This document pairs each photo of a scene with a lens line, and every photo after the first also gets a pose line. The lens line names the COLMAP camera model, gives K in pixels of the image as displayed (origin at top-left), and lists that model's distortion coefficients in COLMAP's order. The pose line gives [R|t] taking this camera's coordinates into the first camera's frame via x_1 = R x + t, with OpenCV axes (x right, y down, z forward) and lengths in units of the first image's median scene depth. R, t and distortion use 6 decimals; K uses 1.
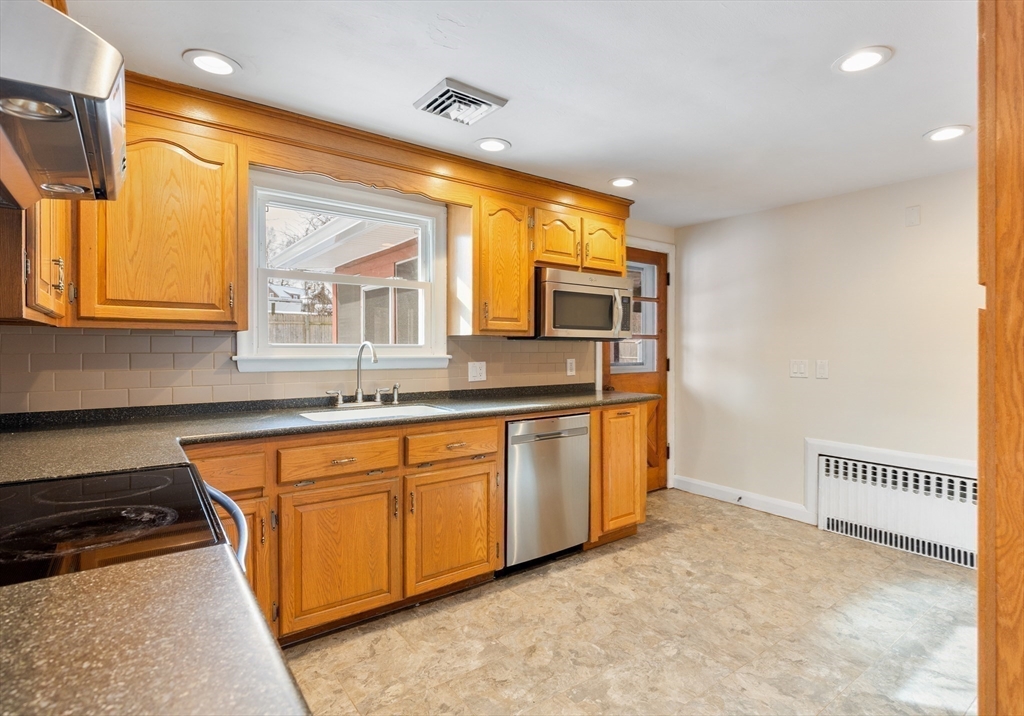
lens RADIAL K [[529.9, 0, 536.7], [0, 529.9, 346.0], [0, 0, 1]] dist [0.006790, 0.001486]
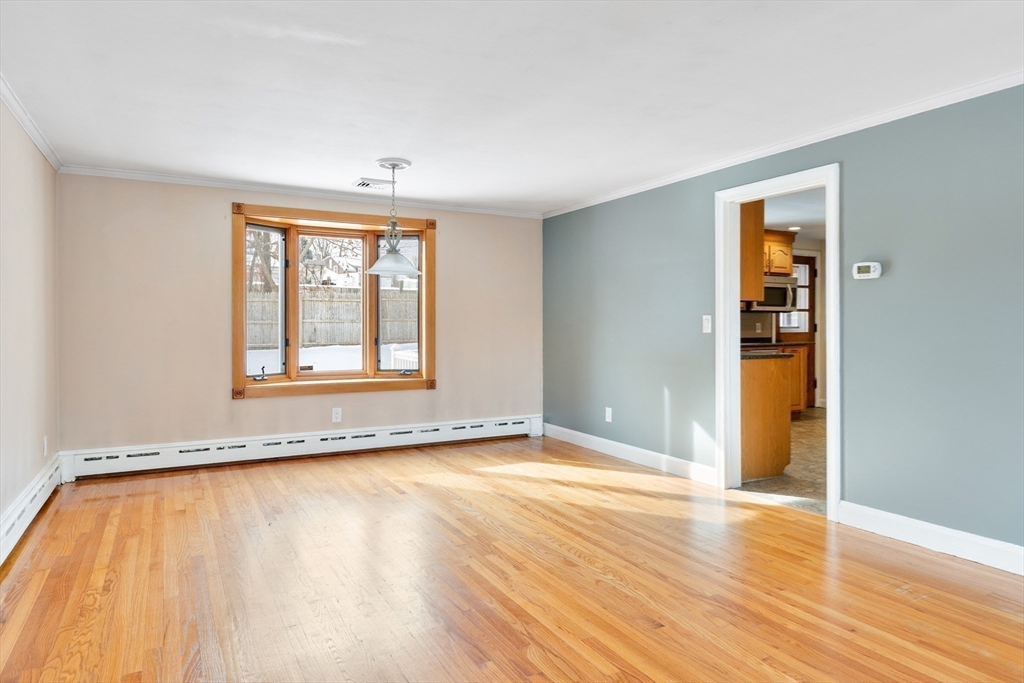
lens RADIAL K [[633.1, 0, 509.9], [0, 633.1, 328.2], [0, 0, 1]] dist [0.008851, -0.004336]
pose [[0.985543, -0.000787, -0.169425, -0.418413], [0.002139, 0.999967, 0.007794, 0.024631], [0.169413, -0.008044, 0.985512, -1.287846]]
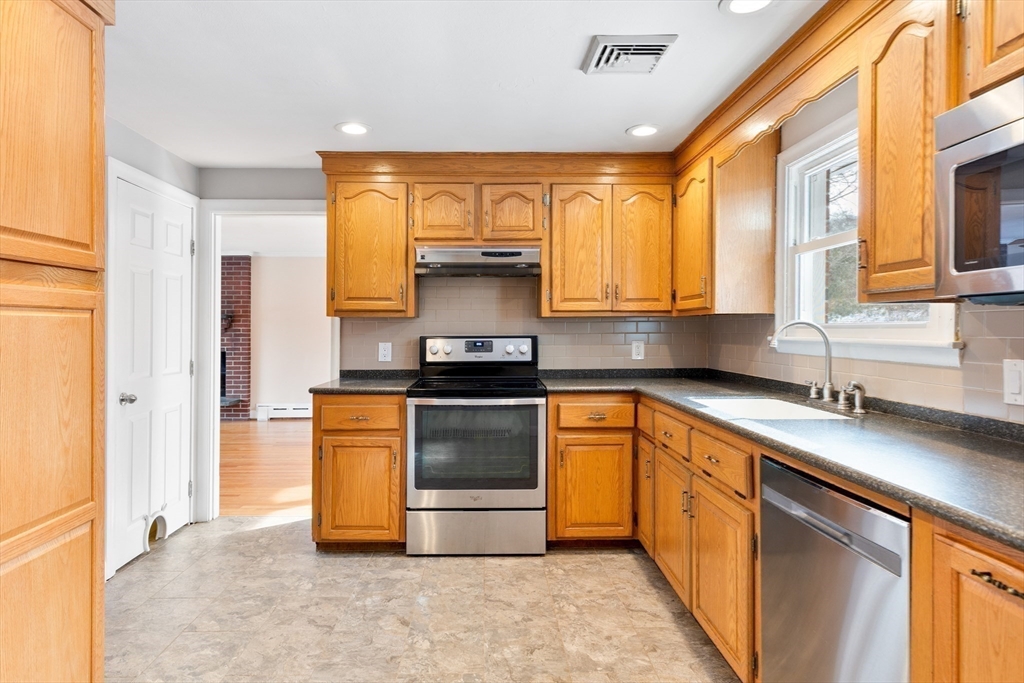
lens RADIAL K [[579.3, 0, 497.6], [0, 579.3, 326.6], [0, 0, 1]] dist [0.013495, -0.000039]
pose [[-0.591995, -0.006681, -0.805914, 0.476359], [0.001187, 0.999957, -0.009162, 0.006416], [0.805941, -0.006380, -0.591962, 0.868910]]
